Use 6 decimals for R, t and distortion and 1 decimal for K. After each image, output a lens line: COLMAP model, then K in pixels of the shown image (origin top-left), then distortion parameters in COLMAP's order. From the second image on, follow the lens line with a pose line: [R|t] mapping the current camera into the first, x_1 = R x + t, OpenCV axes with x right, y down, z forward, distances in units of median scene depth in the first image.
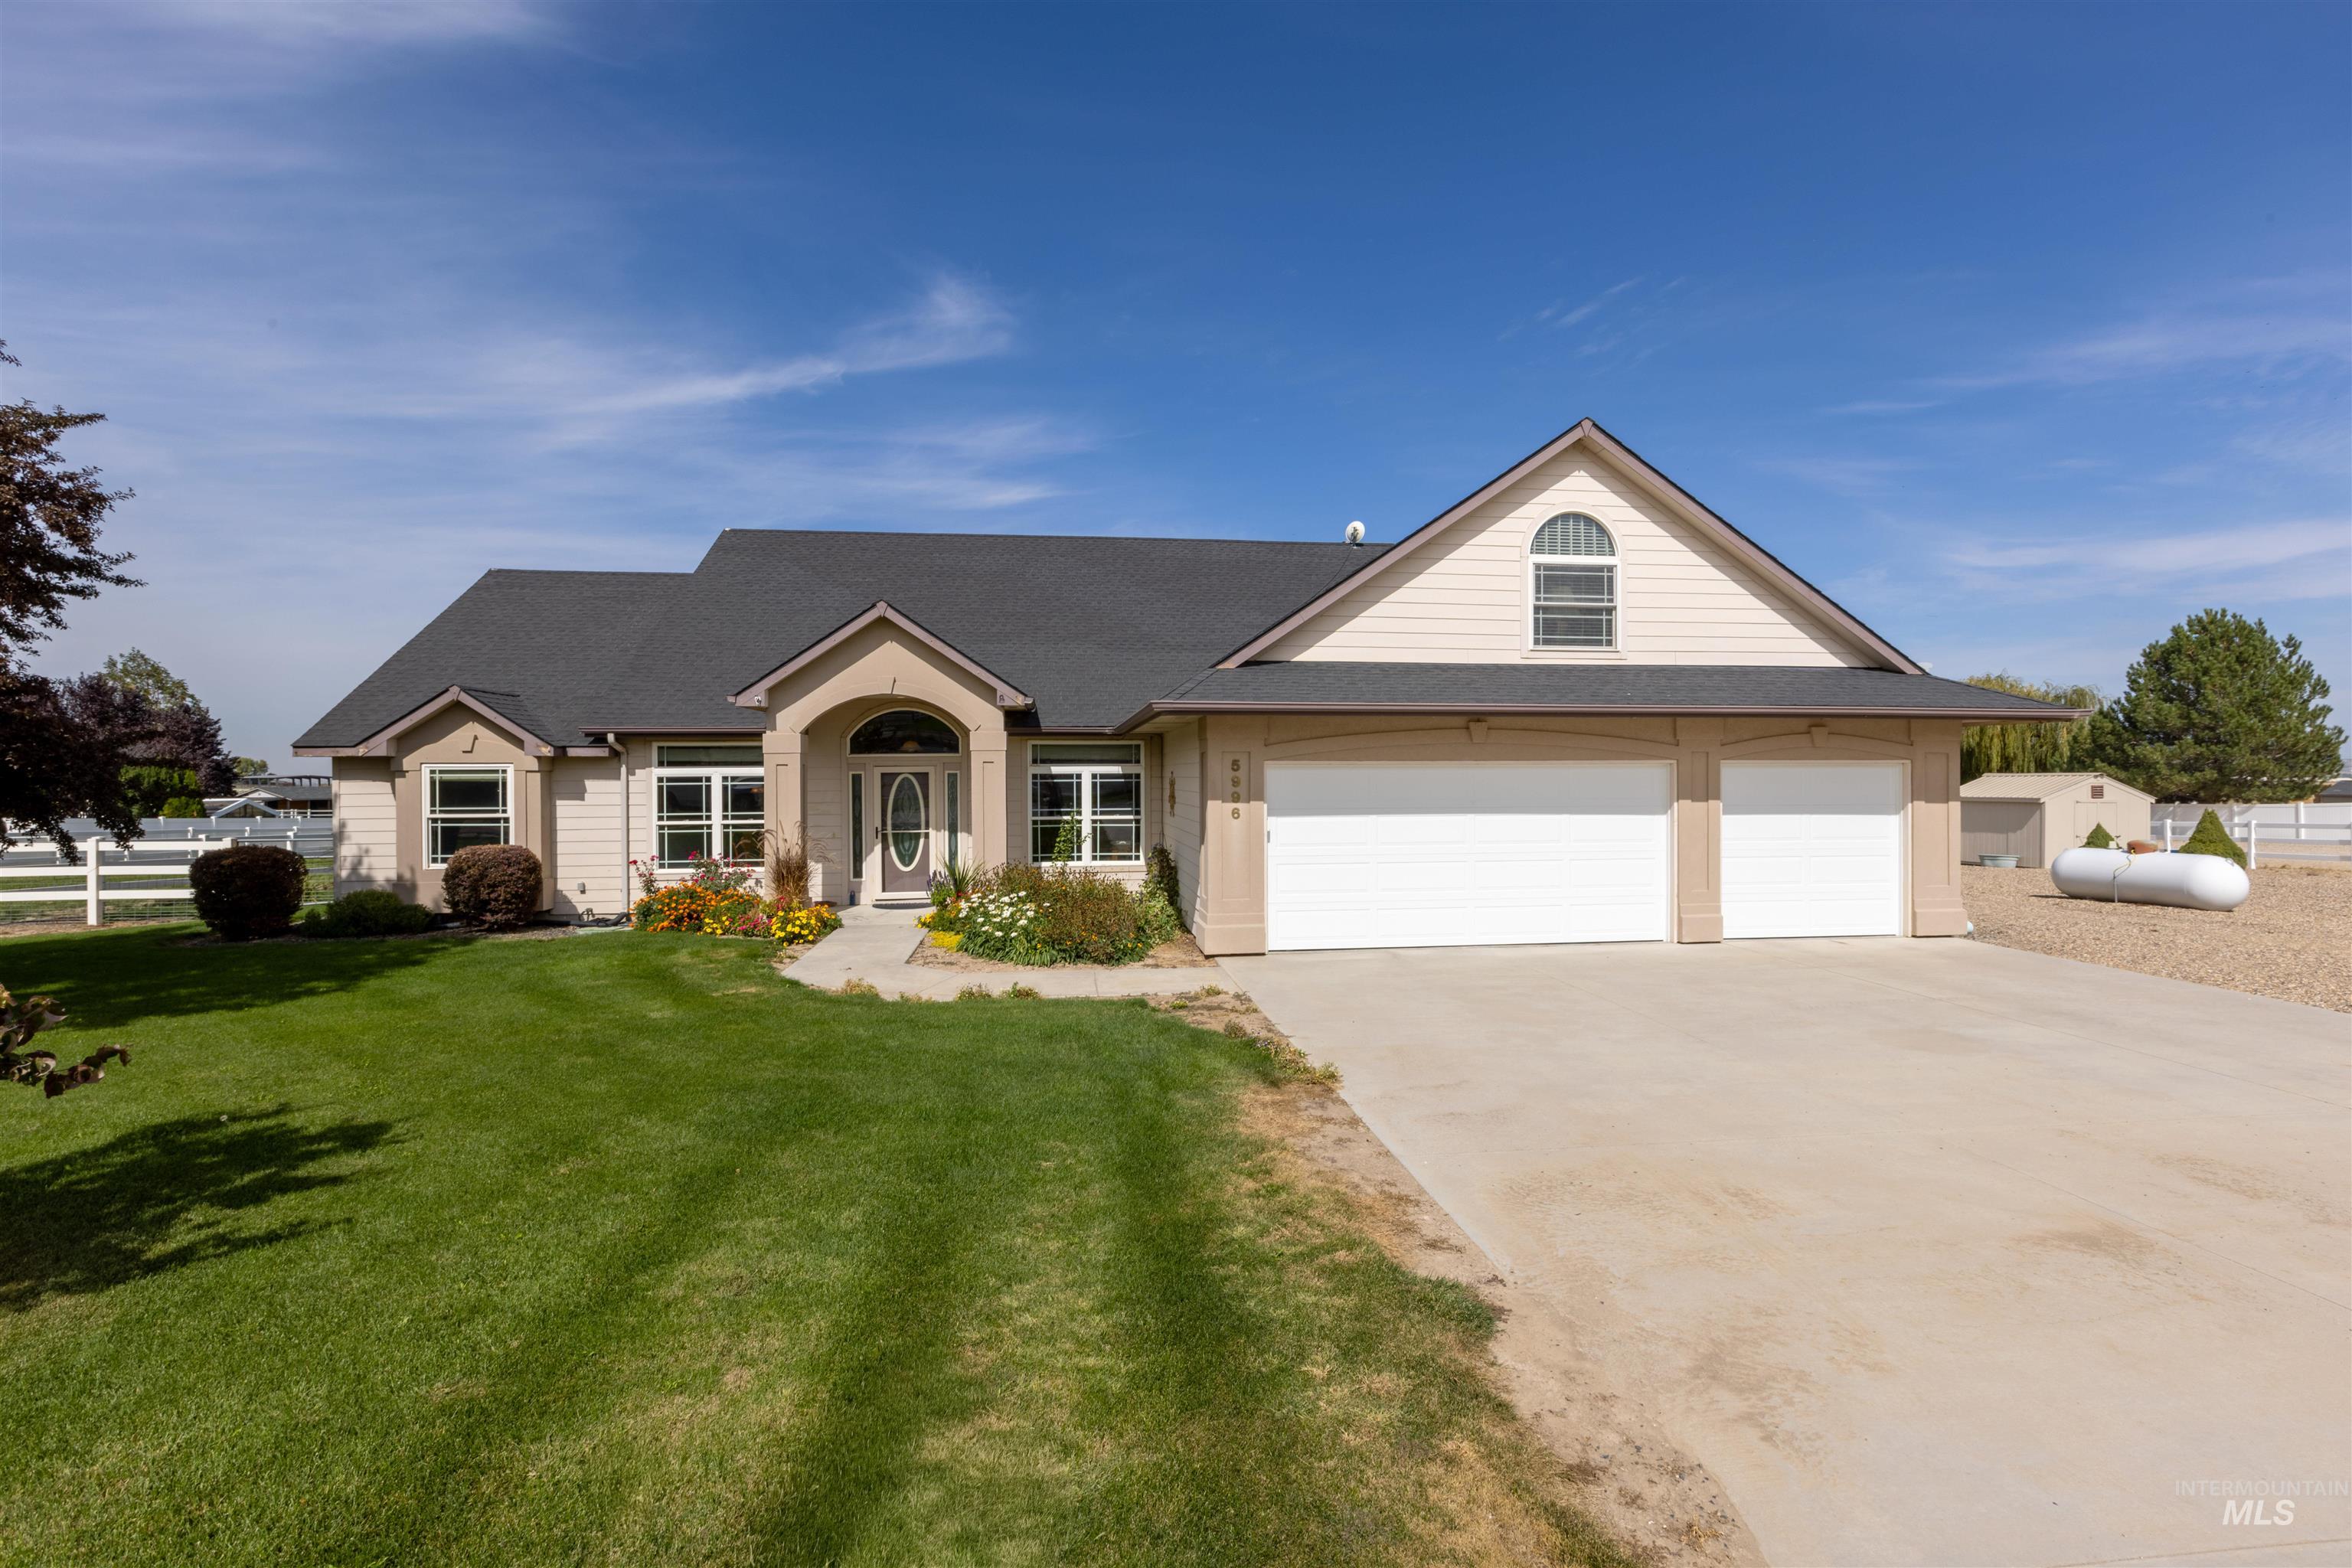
lens RADIAL K [[1062.7, 0, 1177.8], [0, 1062.7, 764.6], [0, 0, 1]] dist [0.004020, 0.000105]
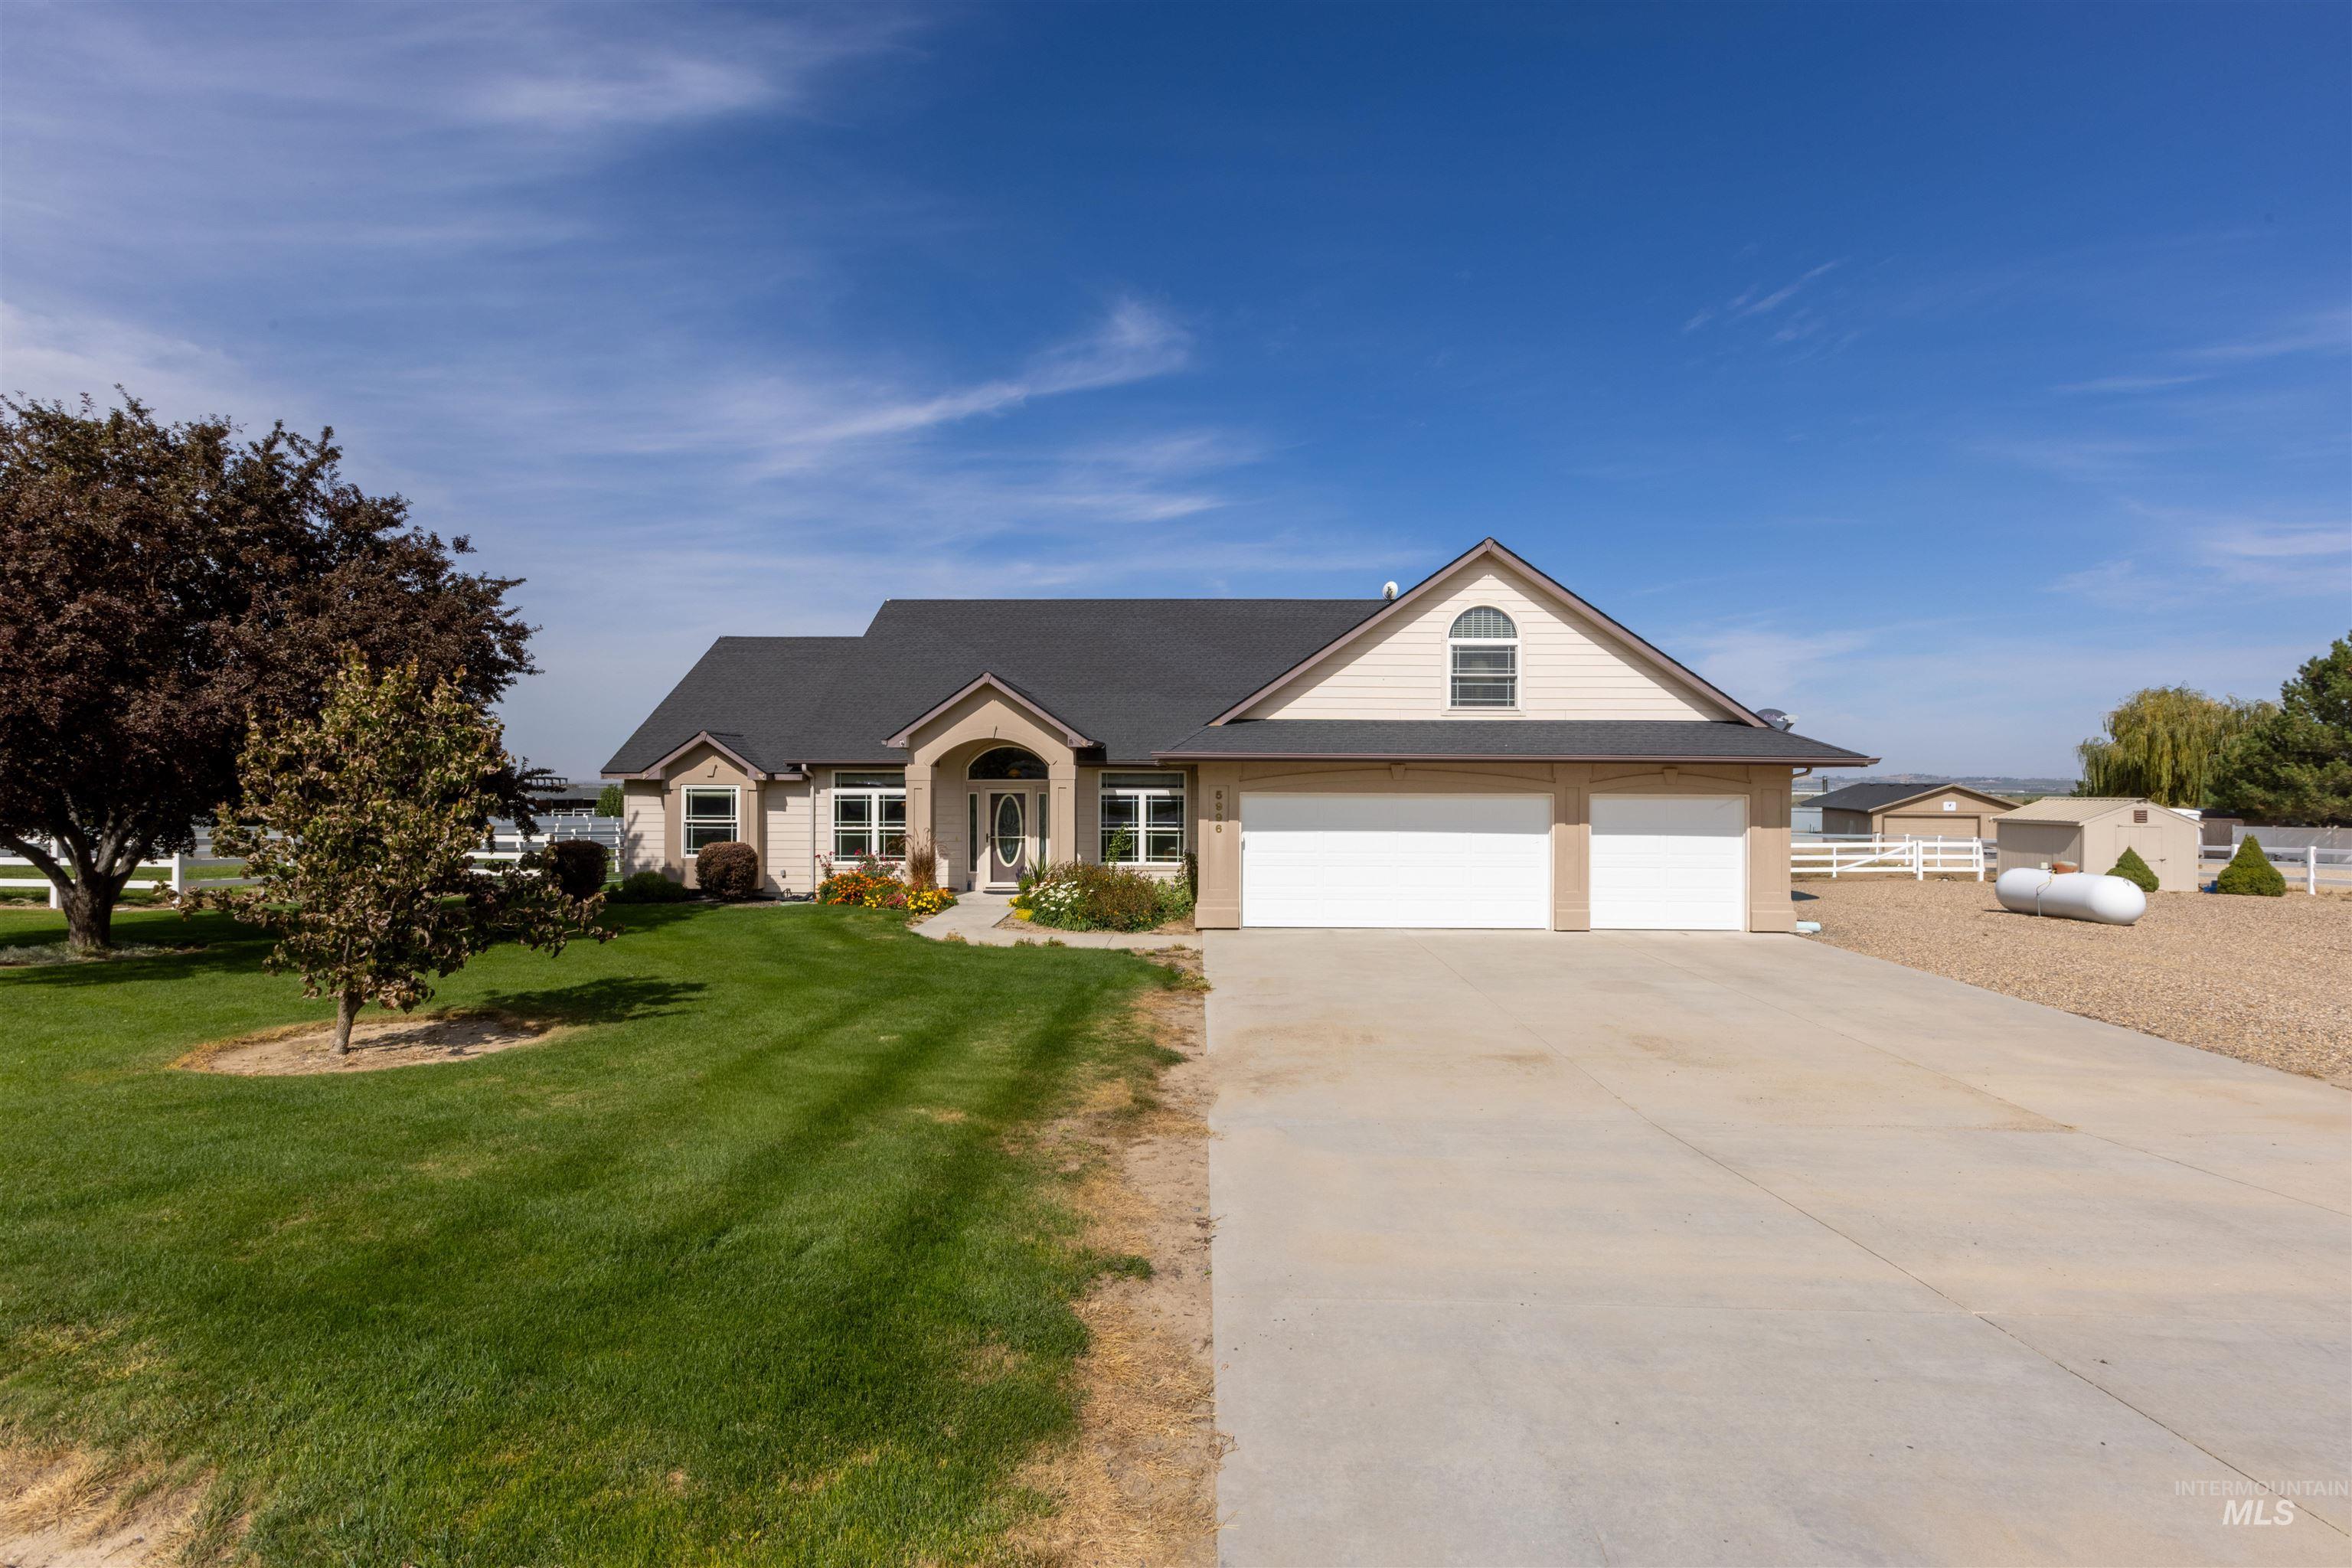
lens RADIAL K [[1081.2, 0, 1174.6], [0, 1081.2, 755.4], [0, 0, 1]] dist [0.000485, 0.000020]
pose [[0.988682, 0.004877, -0.149948, 0.176171], [-0.006891, 0.999893, -0.012913, -0.027224], [0.149869, 0.013800, 0.988610, -0.361084]]
